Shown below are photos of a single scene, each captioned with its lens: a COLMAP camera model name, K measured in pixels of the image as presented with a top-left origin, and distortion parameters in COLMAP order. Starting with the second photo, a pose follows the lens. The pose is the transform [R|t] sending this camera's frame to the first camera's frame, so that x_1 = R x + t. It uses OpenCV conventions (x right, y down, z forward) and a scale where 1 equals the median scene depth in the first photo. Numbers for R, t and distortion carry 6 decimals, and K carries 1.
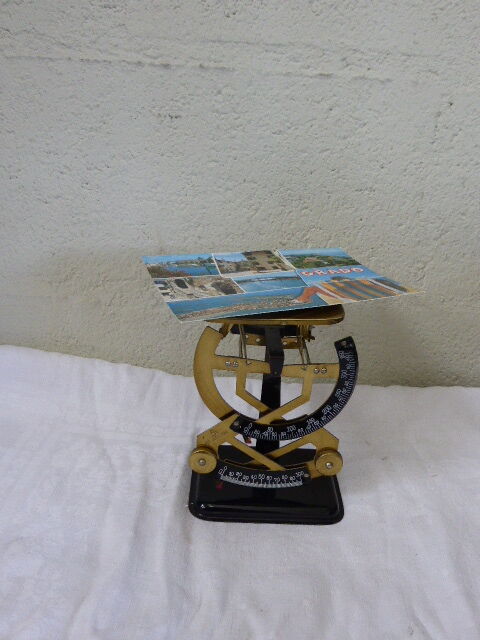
lens RADIAL K [[568.3, 0, 240.0], [0, 568.3, 320.0], [0, 0, 1]] dist [-0.052297, 0.028145]
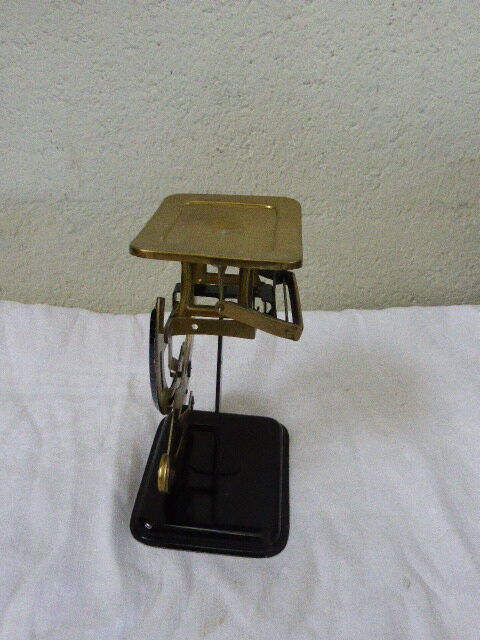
lens RADIAL K [[568.3, 0, 240.0], [0, 568.3, 320.0], [0, 0, 1]] dist [-0.052297, 0.028145]
pose [[0.988772, -0.066645, 0.133747, -0.026768], [0.052244, 0.992730, 0.108434, 0.027867], [-0.140001, -0.100229, 0.985065, 0.142936]]
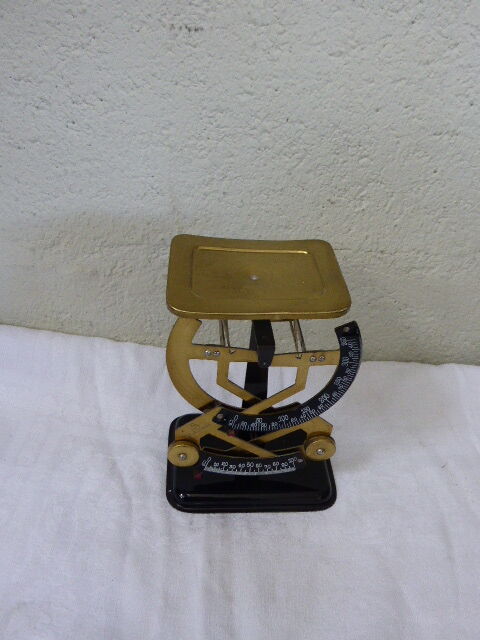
lens RADIAL K [[571.4, 0, 240.0], [0, 571.4, 320.0], [0, 0, 1]] dist [-0.037077, -0.017820]
pose [[0.999662, 0.000667, 0.025998, -0.073048], [-0.006594, 0.973508, 0.228560, -0.160652], [-0.025157, -0.228654, 0.973183, 0.217860]]
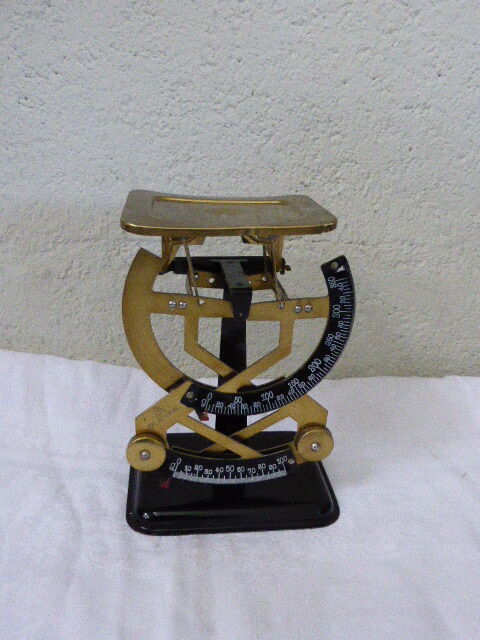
lens RADIAL K [[568.3, 0, 240.0], [0, 568.3, 320.0], [0, 0, 1]] dist [-0.052297, 0.028145]
pose [[0.997007, -0.032606, 0.070098, -0.066669], [0.033989, 0.999248, -0.018638, 0.051031], [-0.069438, 0.020965, 0.997366, 0.301145]]
